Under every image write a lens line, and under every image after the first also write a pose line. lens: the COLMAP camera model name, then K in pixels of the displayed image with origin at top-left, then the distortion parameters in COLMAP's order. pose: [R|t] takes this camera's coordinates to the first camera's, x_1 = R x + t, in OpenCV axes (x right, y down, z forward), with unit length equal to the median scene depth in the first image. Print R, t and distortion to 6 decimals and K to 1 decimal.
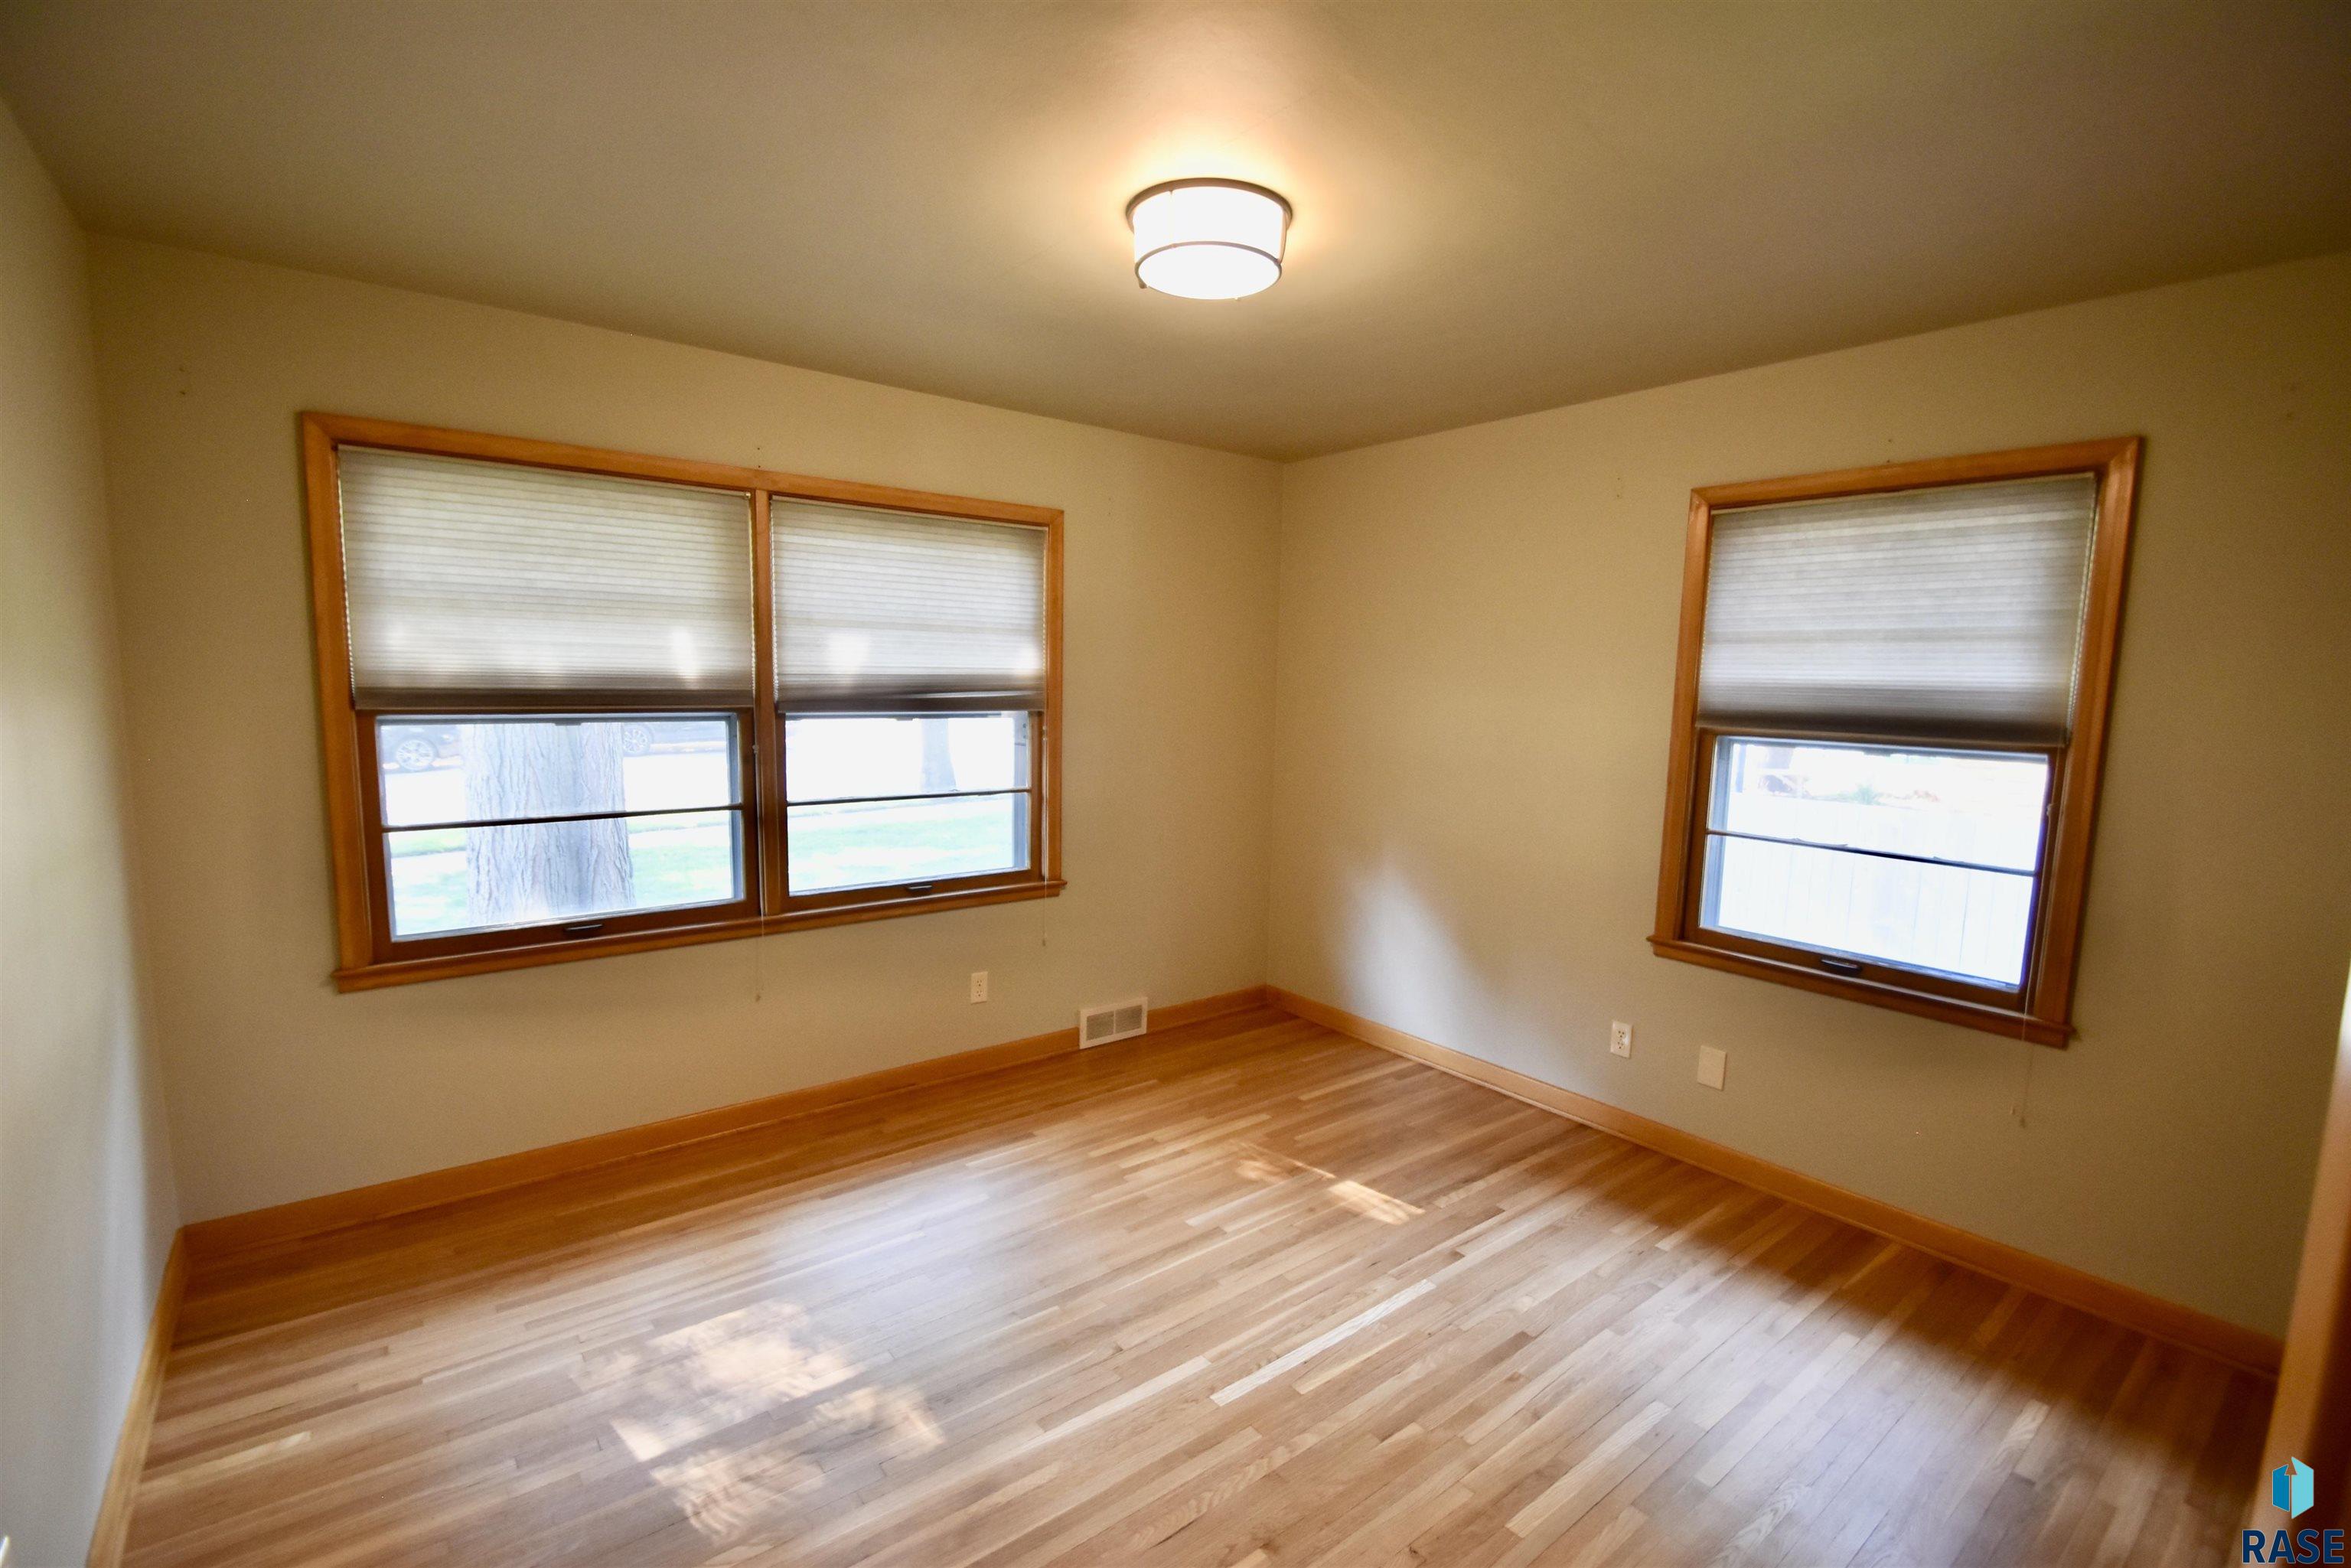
lens RADIAL K [[1038.0, 0, 1171.6], [0, 1038.0, 805.1], [0, 0, 1]] dist [-0.001438, -0.008537]
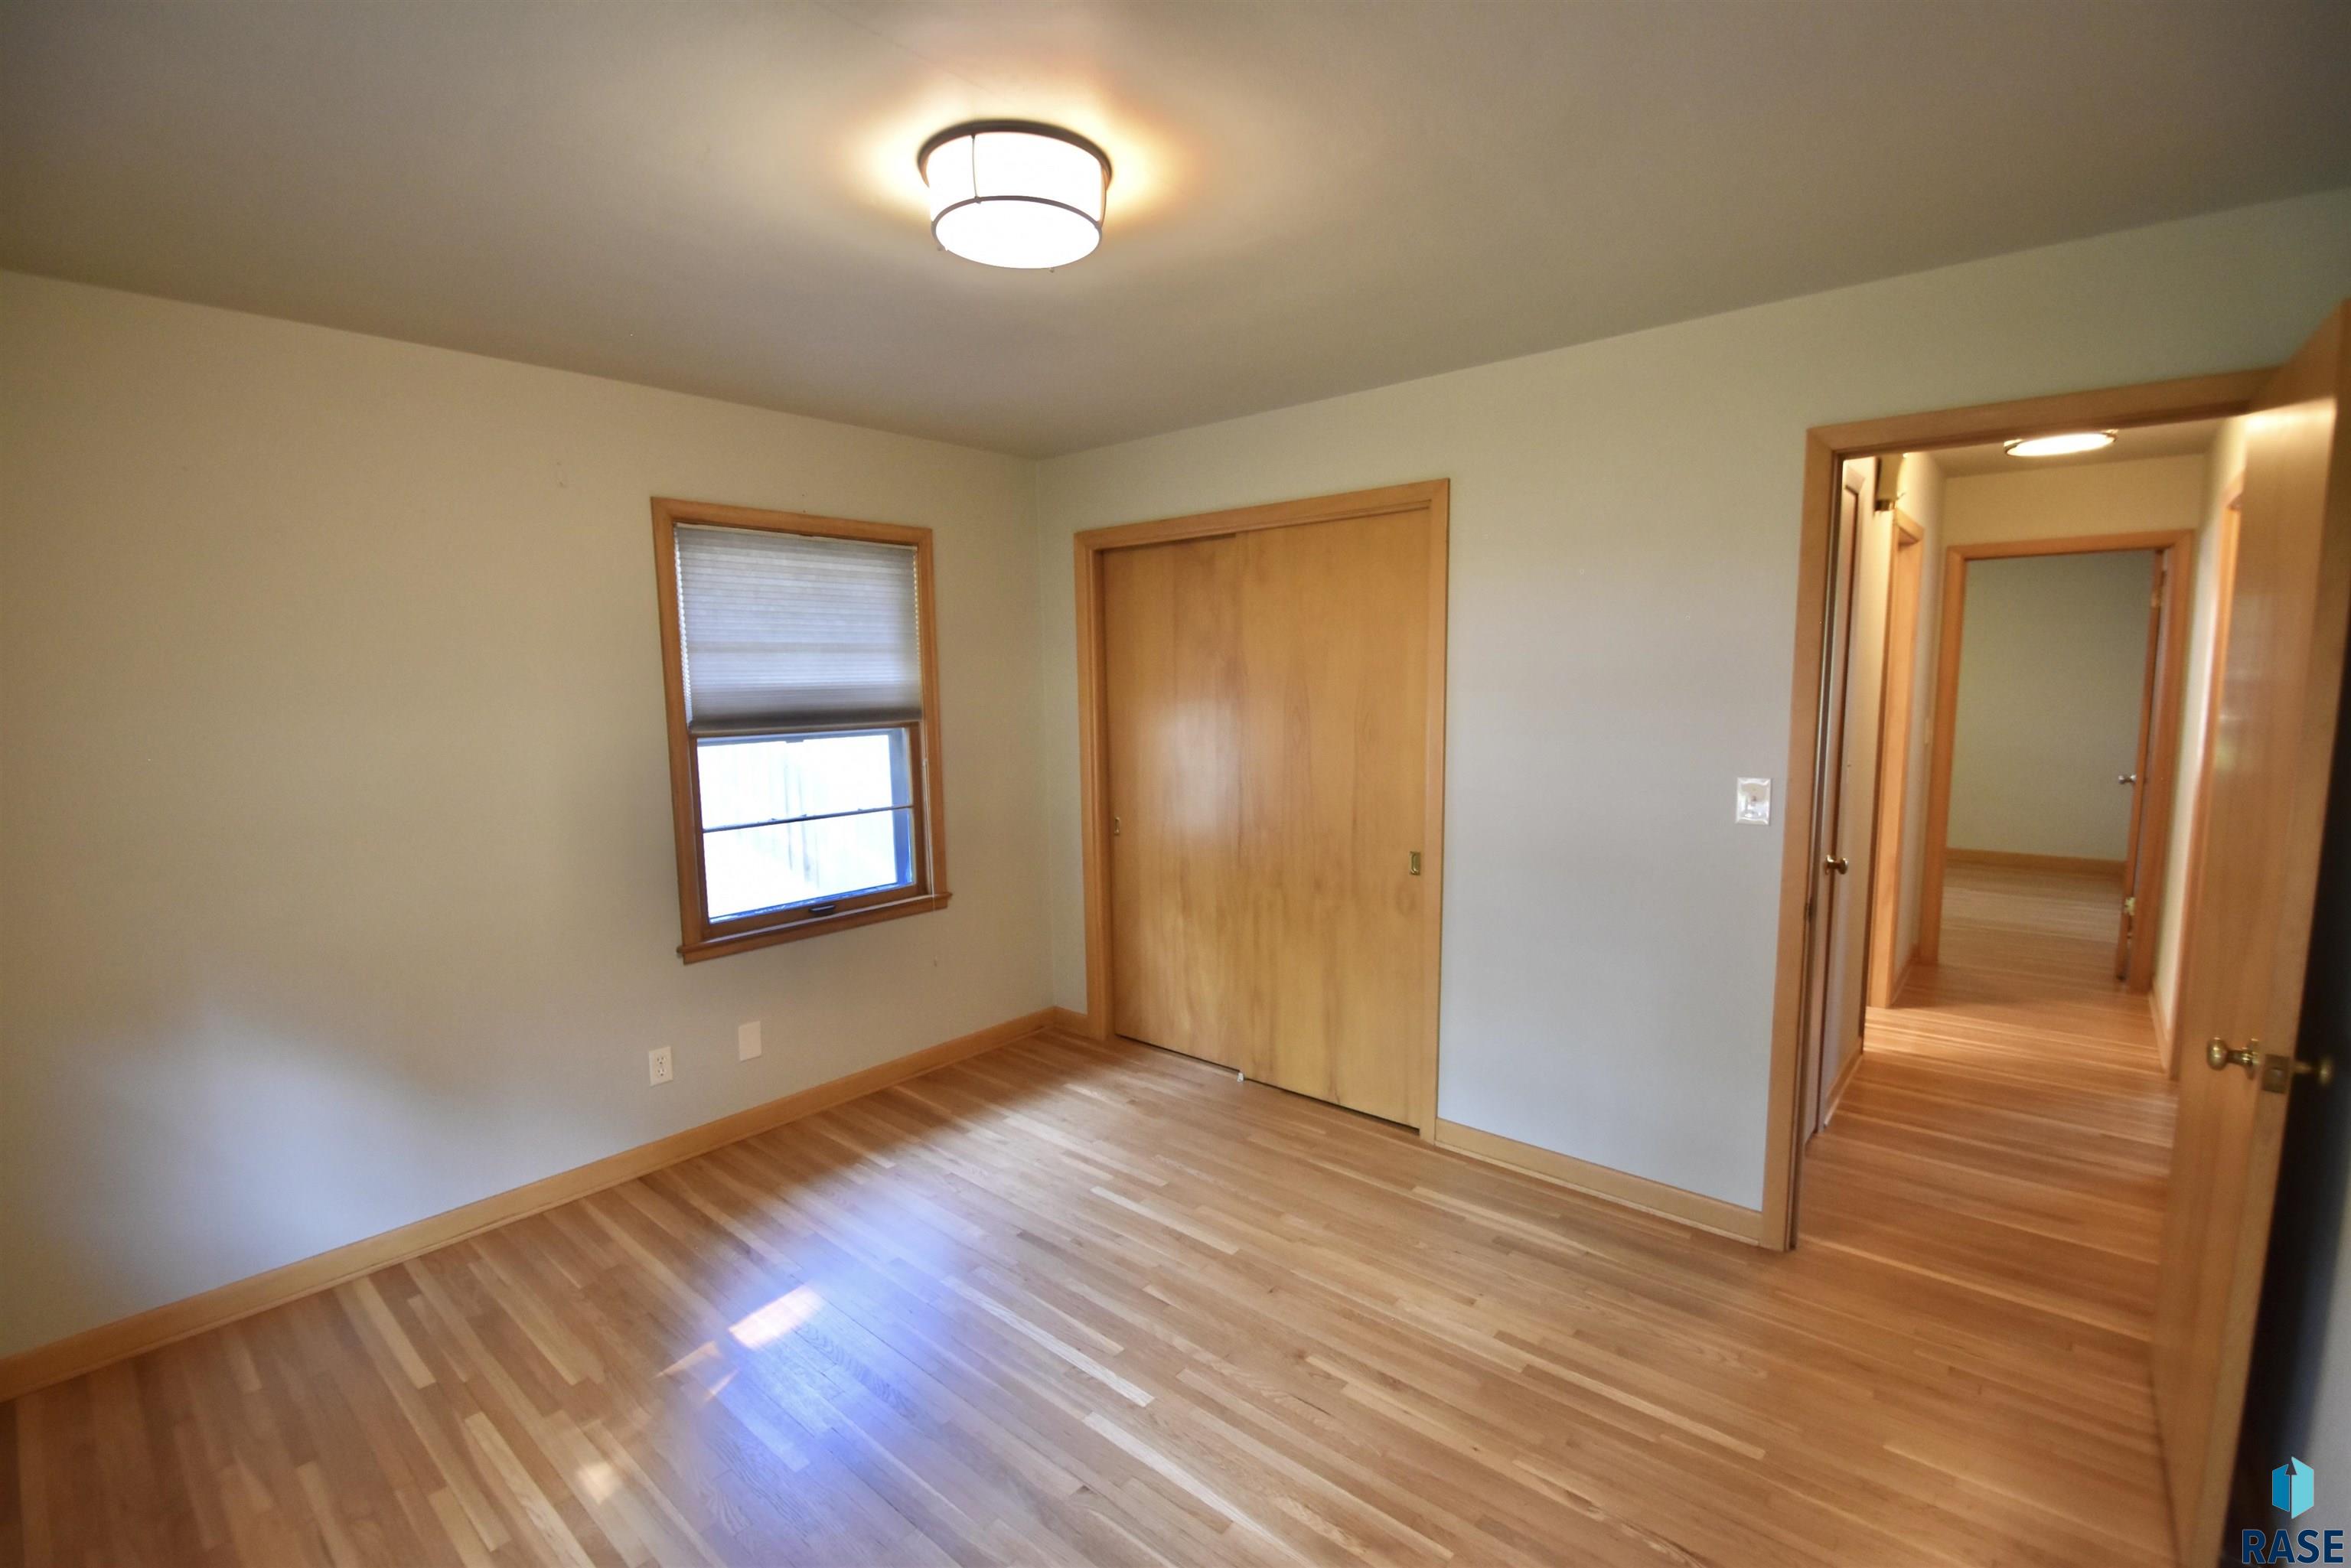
lens RADIAL K [[1038.0, 0, 1171.6], [0, 1038.0, 805.1], [0, 0, 1]] dist [-0.001438, -0.008537]
pose [[-0.195997, -0.141476, 0.970345, -0.682197], [0.133385, 0.976494, 0.169314, -0.133102], [-0.971490, 0.162615, -0.172520, 0.829871]]
